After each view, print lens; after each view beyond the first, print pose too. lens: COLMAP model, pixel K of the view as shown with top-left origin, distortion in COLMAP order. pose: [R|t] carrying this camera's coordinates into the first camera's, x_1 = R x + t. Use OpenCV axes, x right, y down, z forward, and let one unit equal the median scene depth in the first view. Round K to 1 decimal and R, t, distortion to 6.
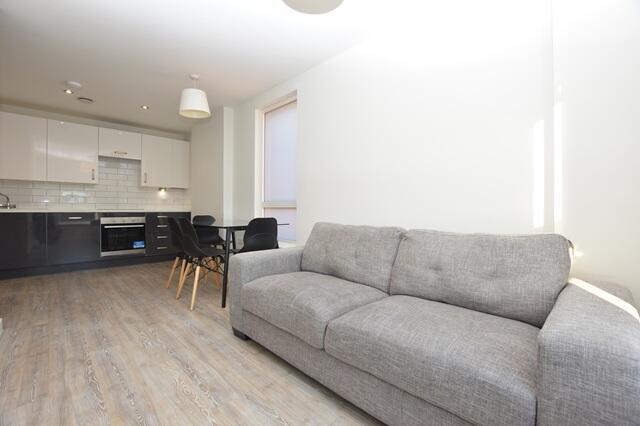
lens RADIAL K [[291.5, 0, 320.0], [0, 291.5, 213.0], [0, 0, 1]] dist [-0.002990, -0.000678]
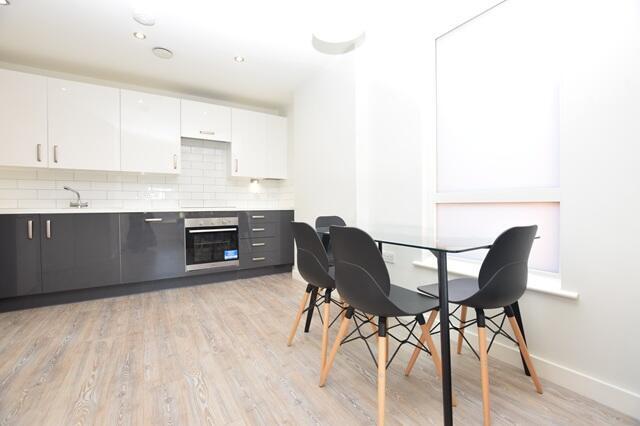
lens RADIAL K [[291.5, 0, 320.0], [0, 291.5, 213.0], [0, 0, 1]] dist [-0.002990, -0.000678]
pose [[0.977525, -0.008154, -0.210662, -0.241733], [0.010405, 0.999900, 0.009576, -0.002082], [0.210563, -0.011553, 0.977512, 0.322169]]
